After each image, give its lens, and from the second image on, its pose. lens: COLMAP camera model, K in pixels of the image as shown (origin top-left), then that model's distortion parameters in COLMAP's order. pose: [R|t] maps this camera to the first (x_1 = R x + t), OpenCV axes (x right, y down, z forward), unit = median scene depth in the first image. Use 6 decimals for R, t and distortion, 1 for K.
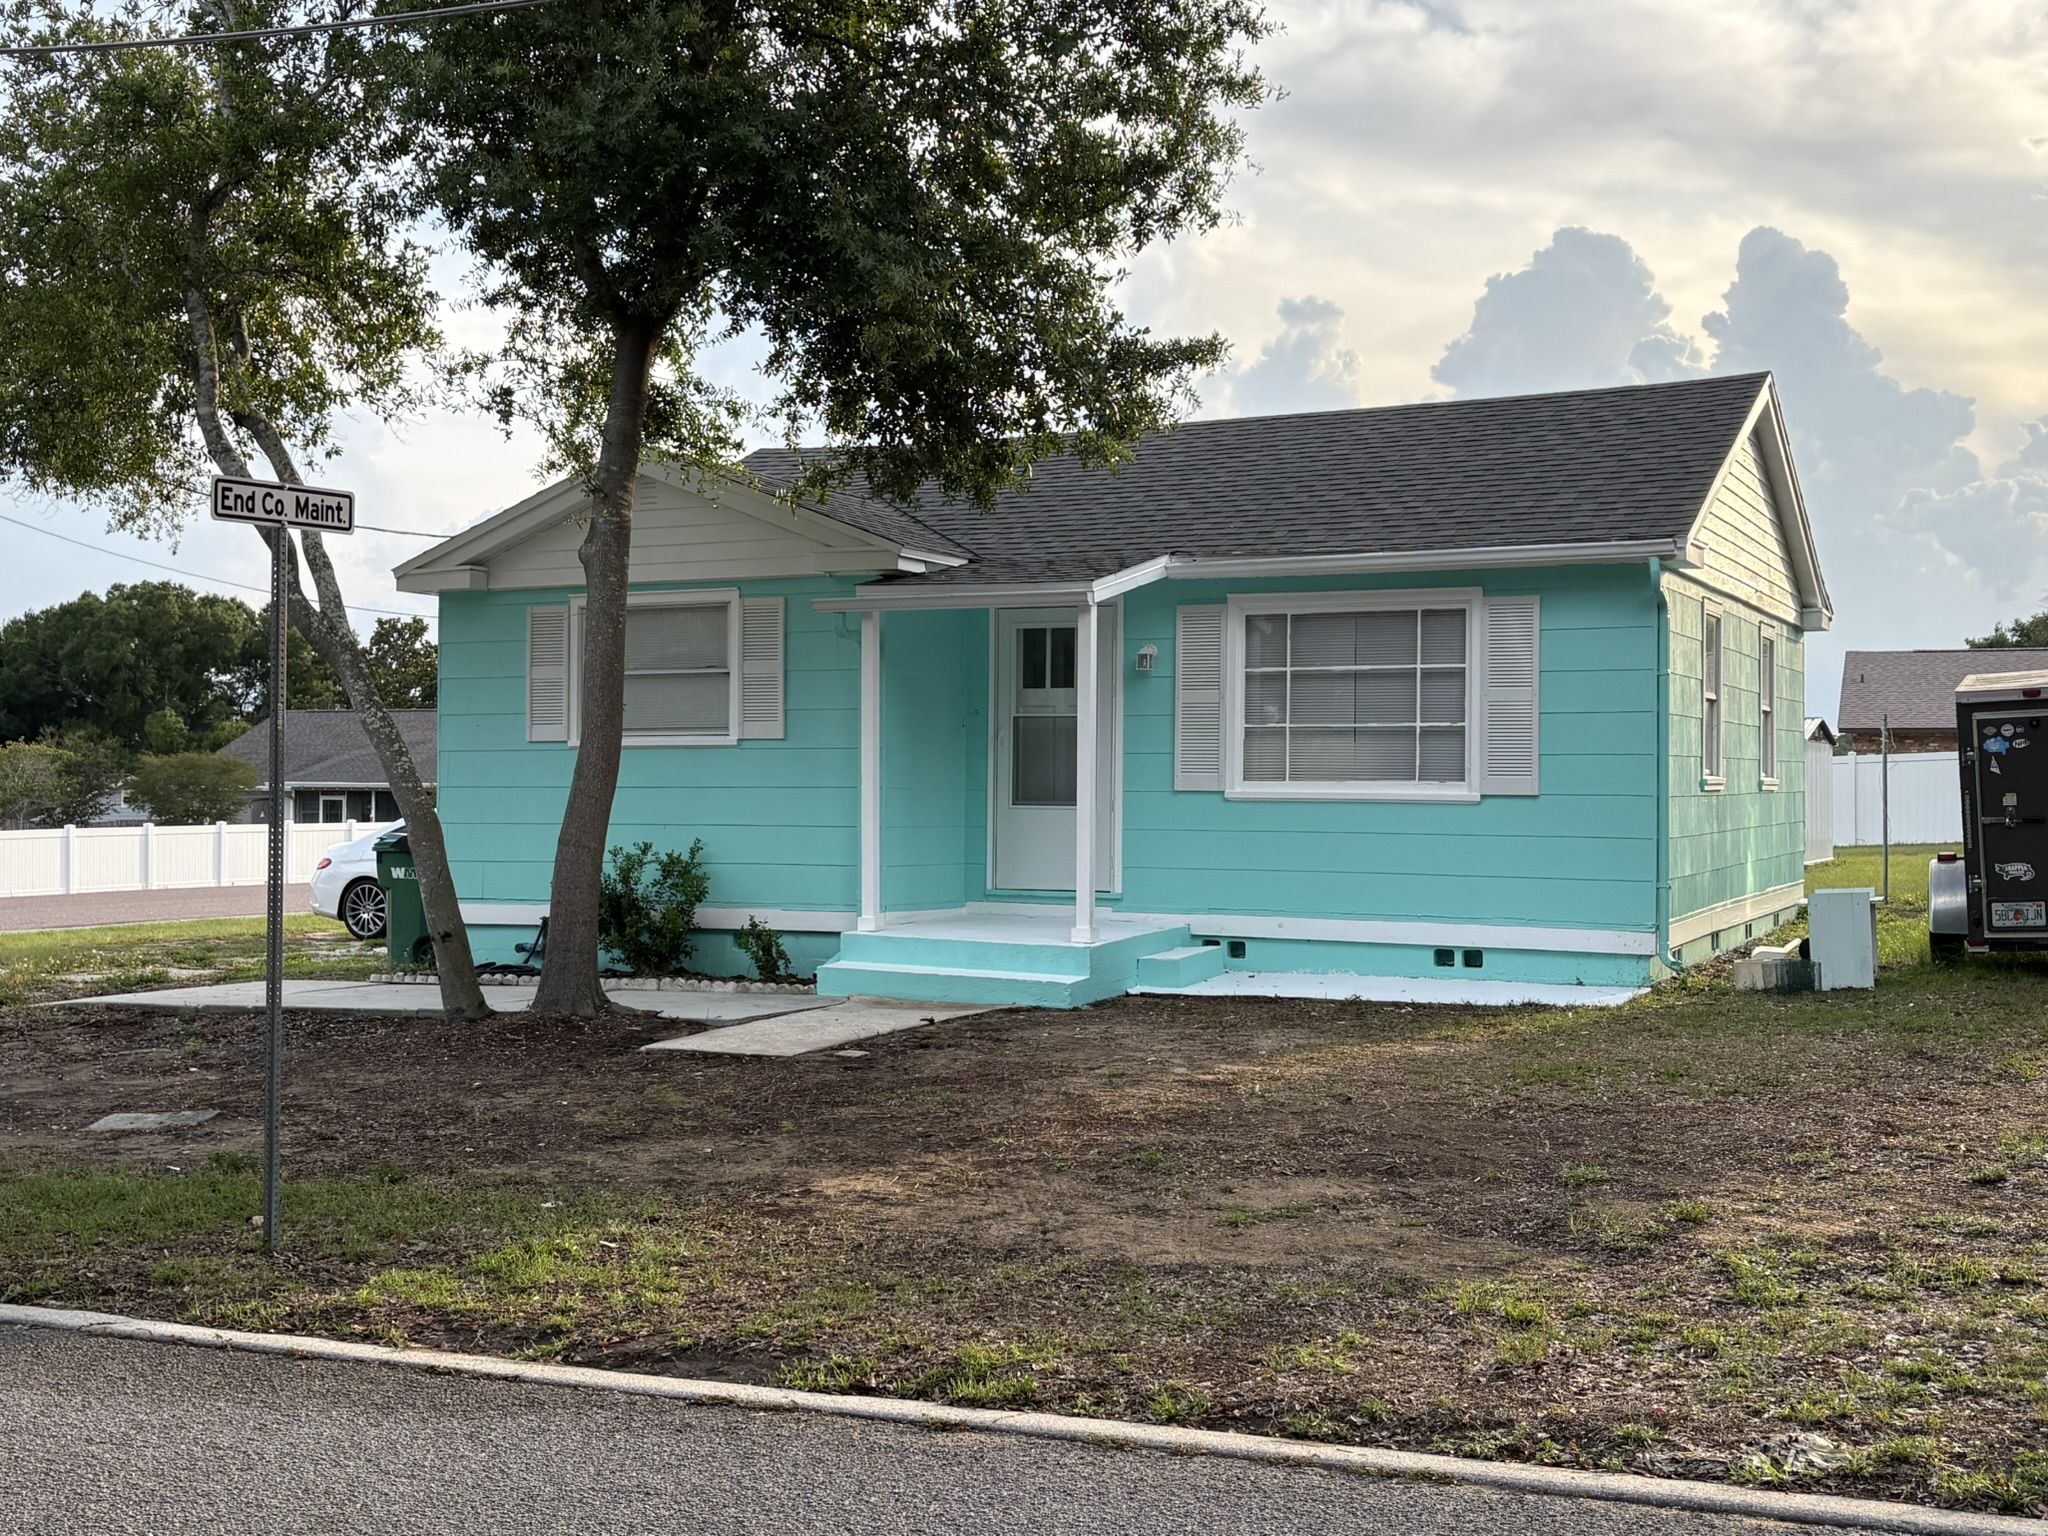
lens RADIAL K [[2334.5, 0, 1020.9], [0, 2334.5, 761.8], [0, 0, 1]] dist [0.033222, 0.000000]
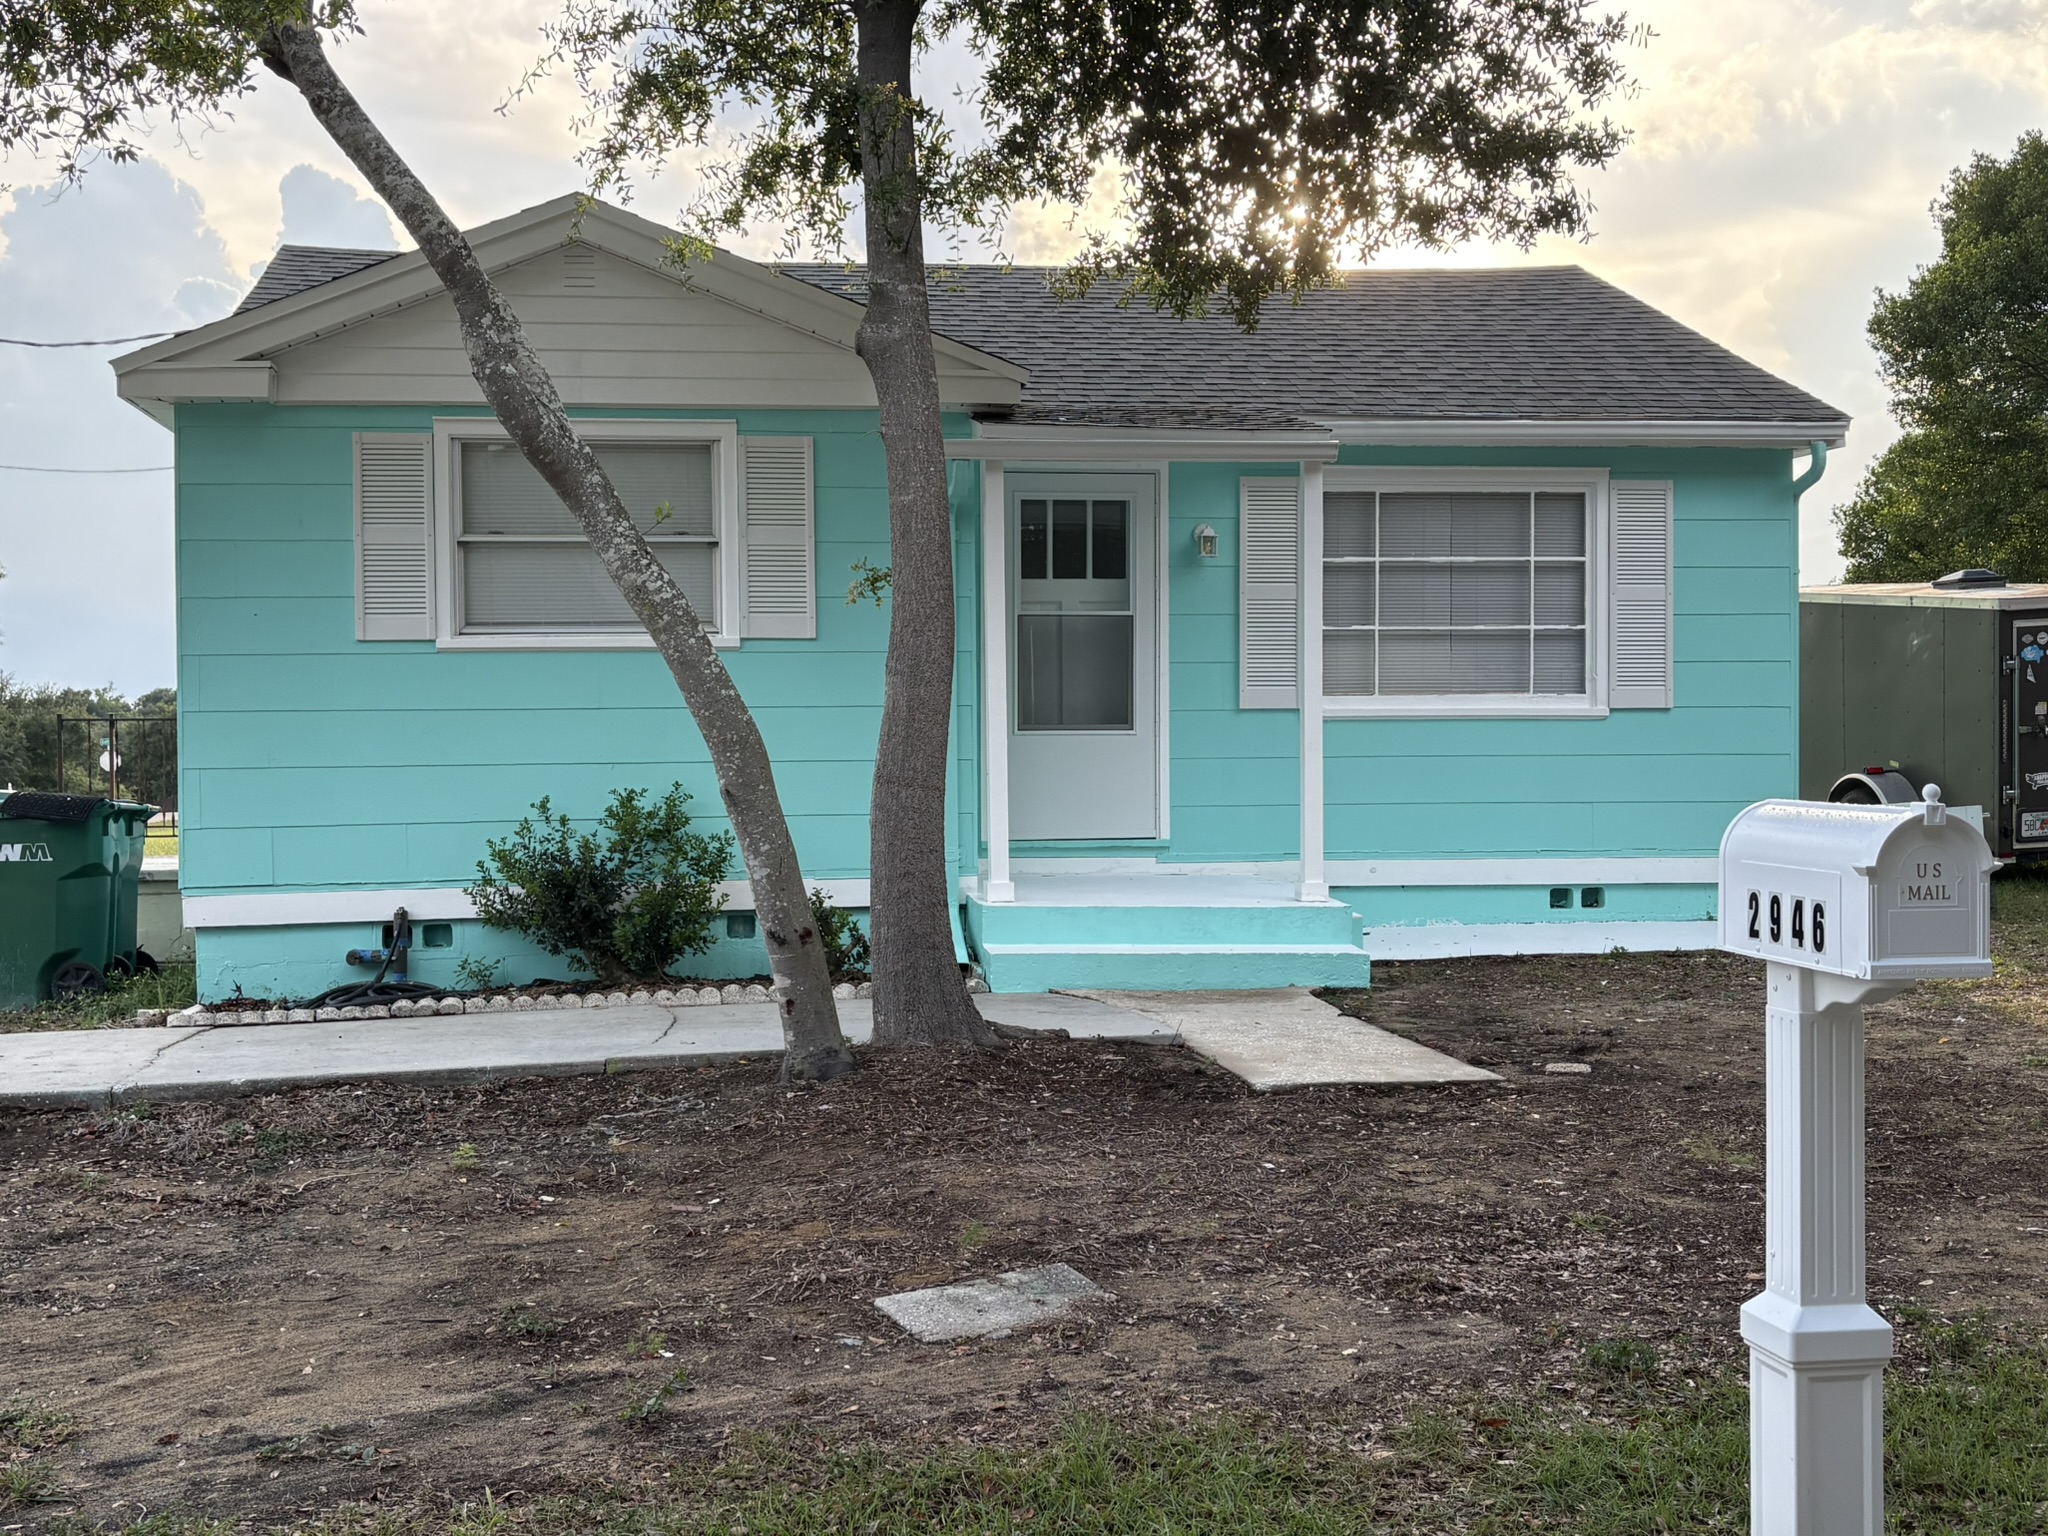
lens RADIAL K [[2334.5, 0, 1023.1], [0, 2334.5, 776.5], [0, 0, 1]] dist [0.033222, 0.000000]
pose [[0.834331, -0.022048, 0.550823, -0.457927], [0.005805, 0.999496, 0.031214, 0.010827], [-0.551234, -0.022845, 0.834038, 0.390103]]
